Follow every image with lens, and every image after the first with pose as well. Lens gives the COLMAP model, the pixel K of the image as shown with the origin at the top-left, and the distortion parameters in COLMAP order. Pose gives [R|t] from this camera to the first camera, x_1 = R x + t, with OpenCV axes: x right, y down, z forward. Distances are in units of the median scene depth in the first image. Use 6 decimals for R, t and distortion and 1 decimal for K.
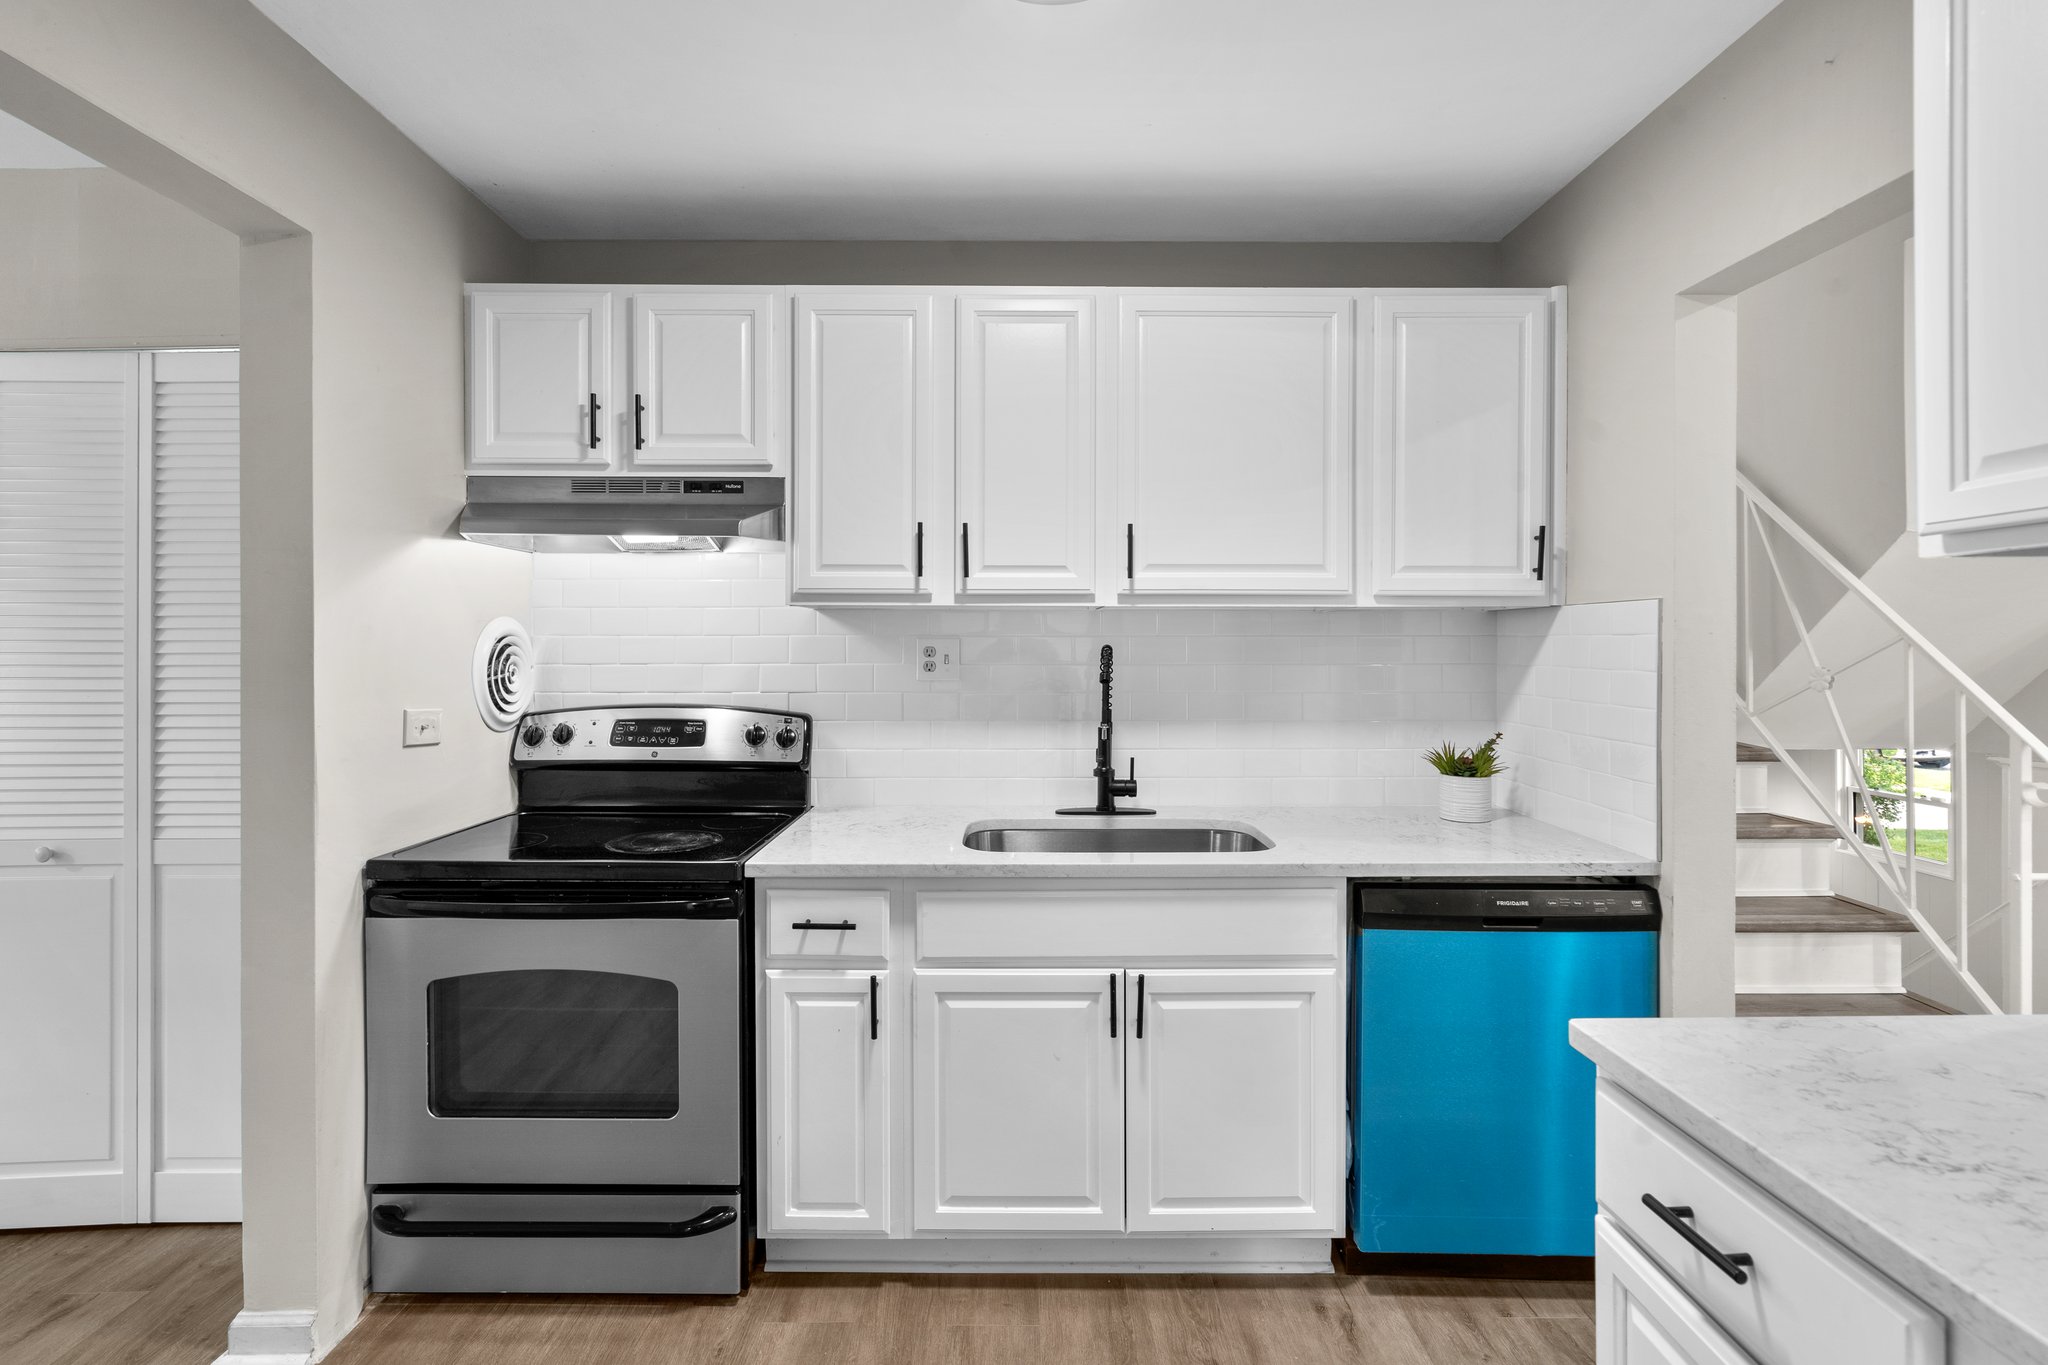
lens RADIAL K [[973.0, 0, 1026.5], [0, 973.0, 651.5], [0, 0, 1]] dist [-0.002997, -0.000006]
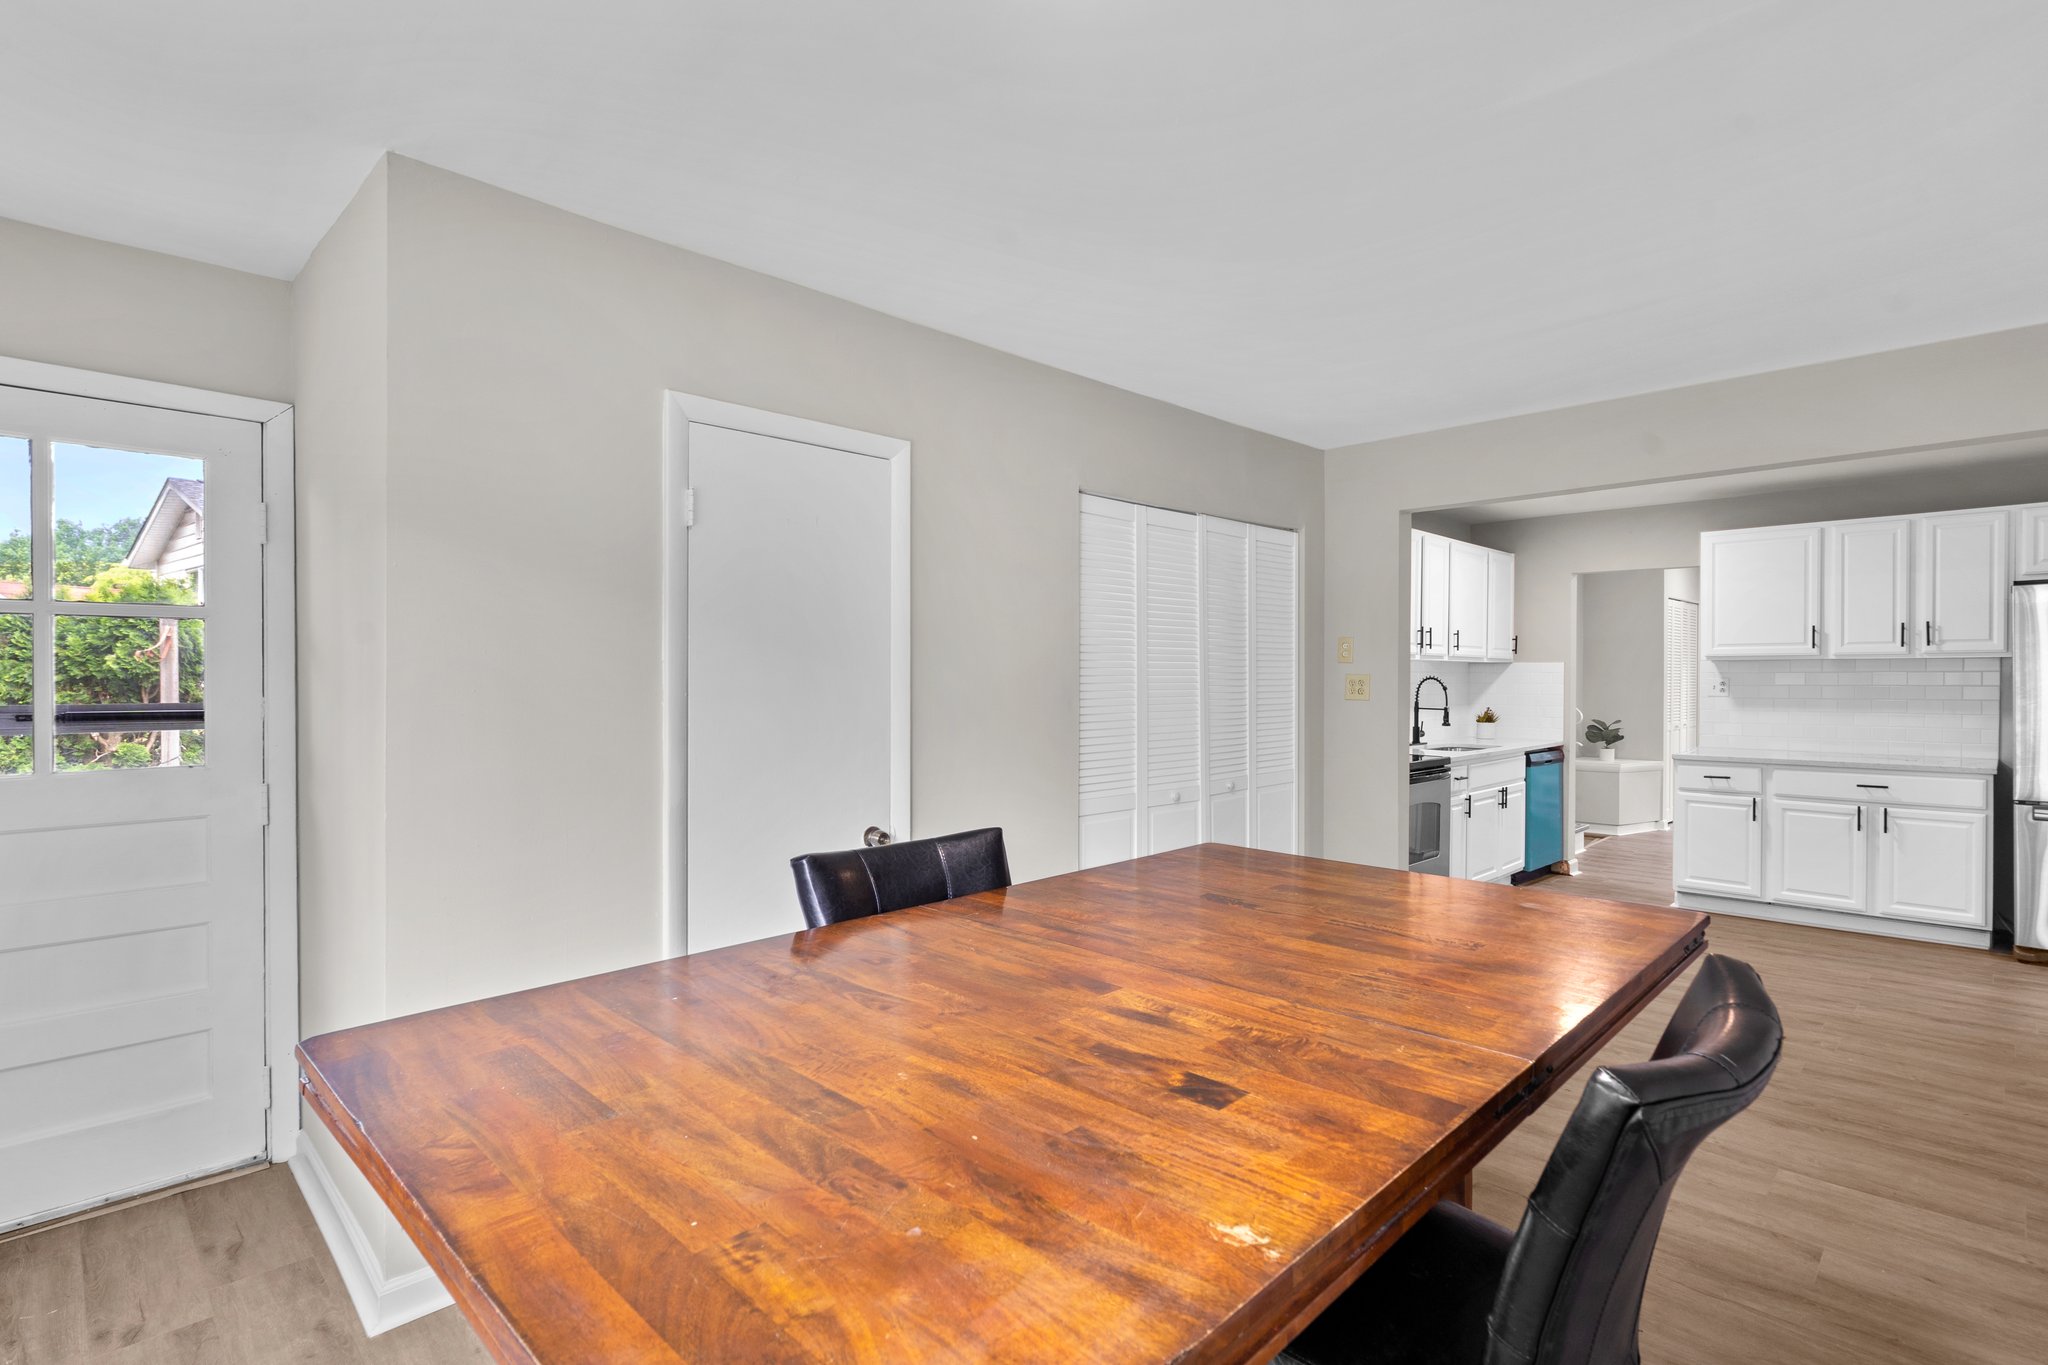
lens RADIAL K [[1062.1, 0, 1063.1], [0, 1062.1, 683.4], [0, 0, 1]] dist [0.001670, 0.001220]
pose [[0.671615, -0.004549, 0.740887, -2.725141], [0.002602, 0.999989, 0.003782, 0.000808], [-0.740896, -0.000612, 0.671619, -0.151803]]
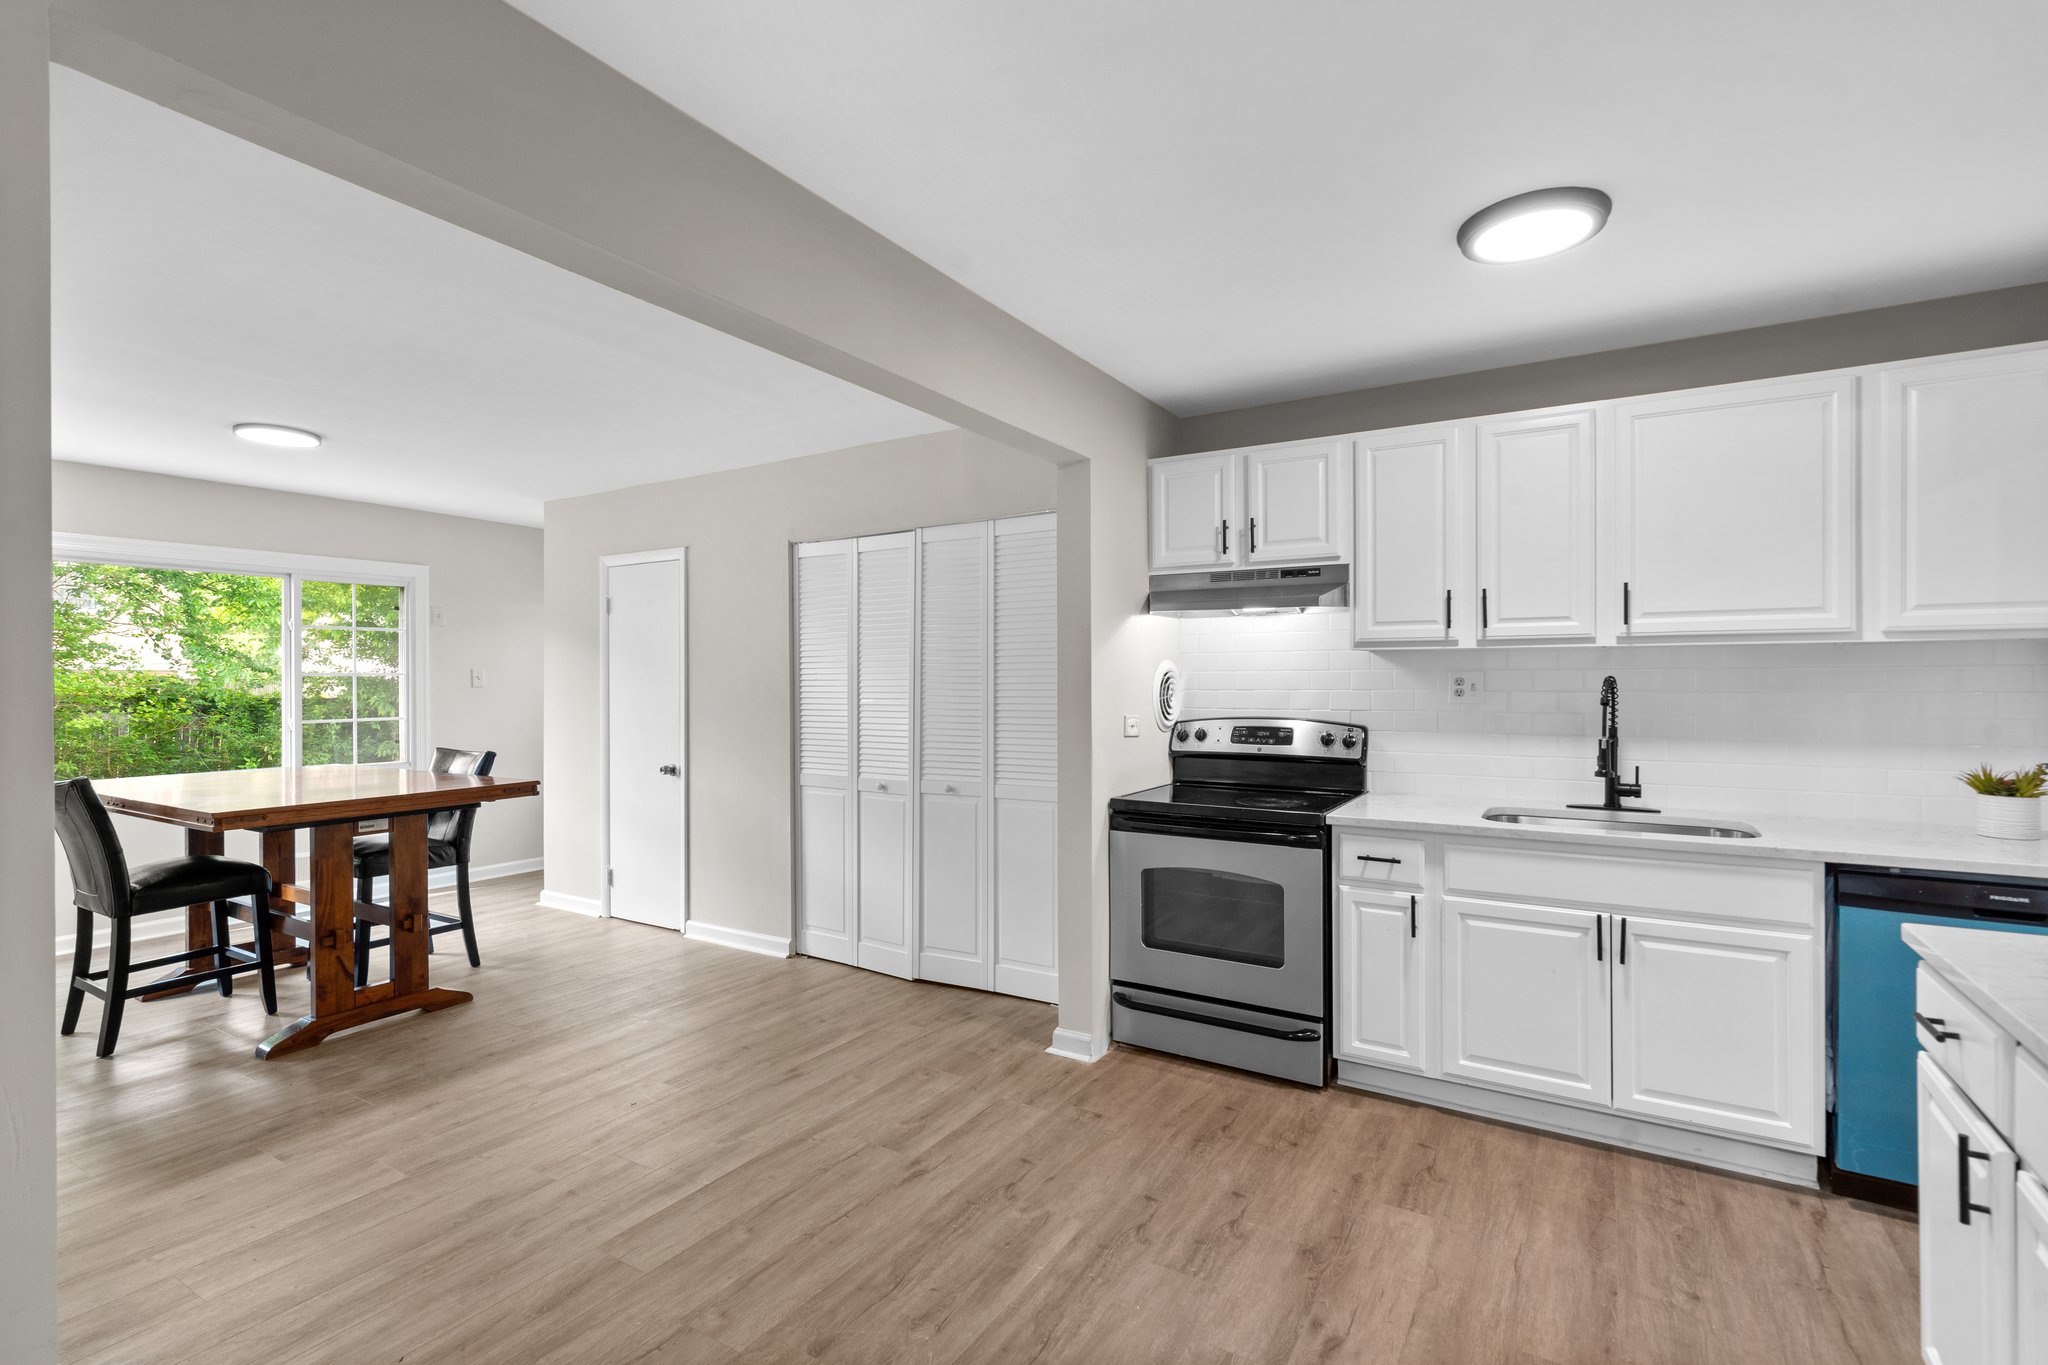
lens RADIAL K [[942.4, 0, 1007.3], [0, 942.4, 680.4], [0, 0, 1]] dist [-0.003227, 0.000633]
pose [[0.840906, -0.002588, -0.541175, 0.089912], [0.000667, 0.999993, -0.003746, 0.003441], [0.541180, 0.002789, 0.840902, -0.489747]]
